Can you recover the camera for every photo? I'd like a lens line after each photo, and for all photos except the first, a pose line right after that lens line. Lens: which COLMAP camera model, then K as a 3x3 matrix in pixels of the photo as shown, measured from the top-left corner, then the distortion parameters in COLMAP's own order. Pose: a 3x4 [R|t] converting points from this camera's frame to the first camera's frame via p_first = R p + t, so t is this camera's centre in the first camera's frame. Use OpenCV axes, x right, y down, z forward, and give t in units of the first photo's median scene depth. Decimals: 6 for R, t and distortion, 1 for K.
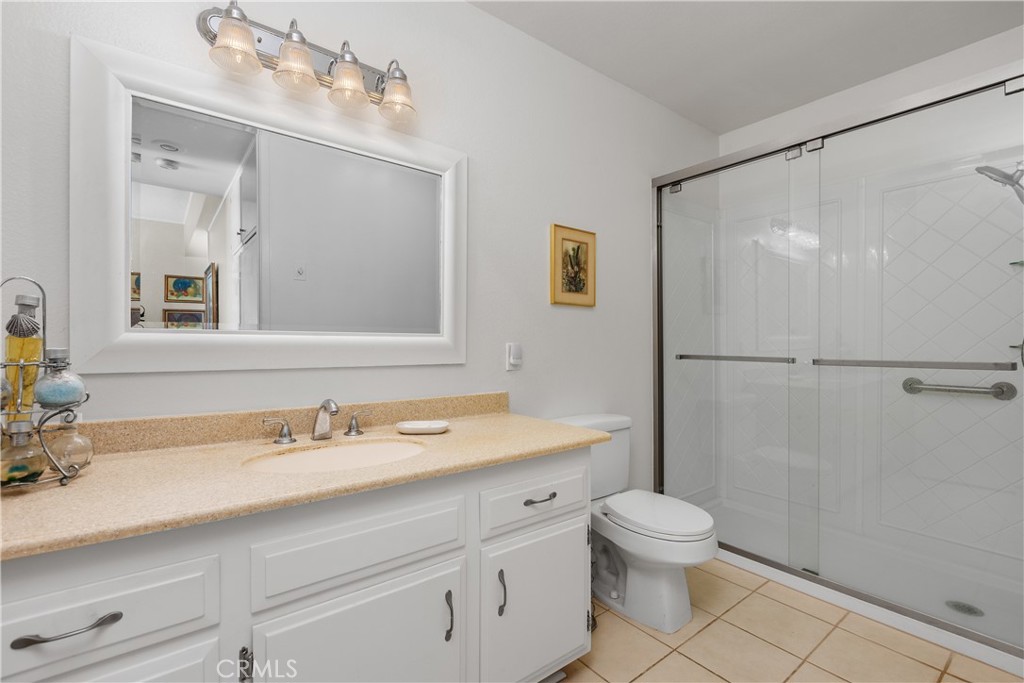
lens RADIAL K [[460.7, 0, 508.3], [0, 460.7, 342.9], [0, 0, 1]] dist [-0.002853, 0.003461]
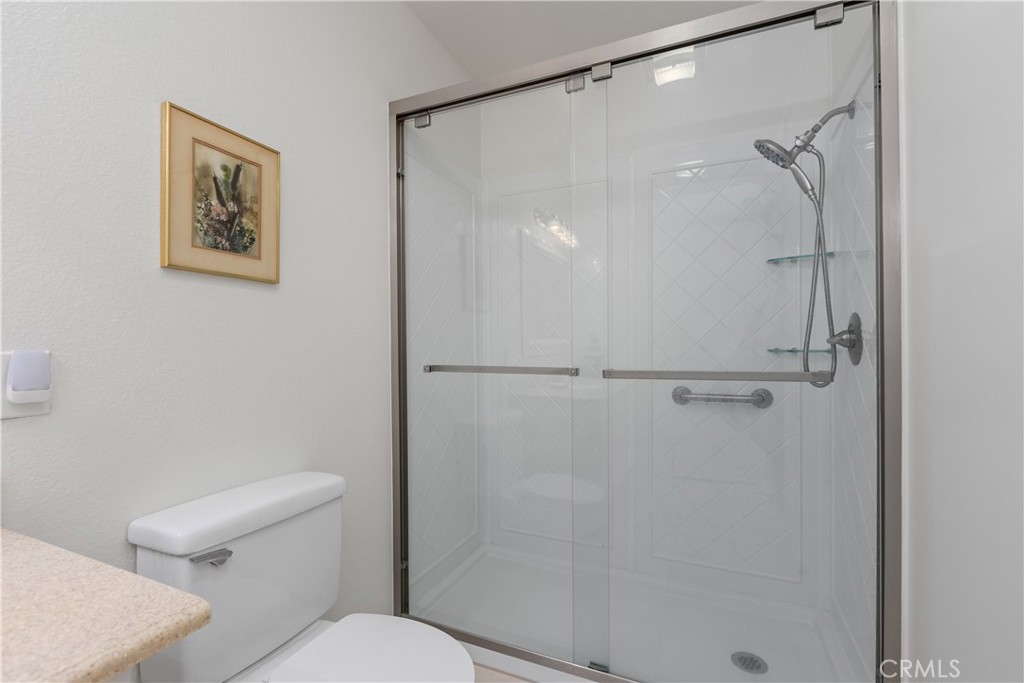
lens RADIAL K [[460.7, 0, 510.9], [0, 460.7, 343.3], [0, 0, 1]] dist [-0.002853, 0.003461]
pose [[0.880345, 0.000022, 0.474334, 0.174936], [0.005410, 0.999934, -0.010088, 0.000146], [-0.474303, 0.011448, 0.880287, 0.386329]]
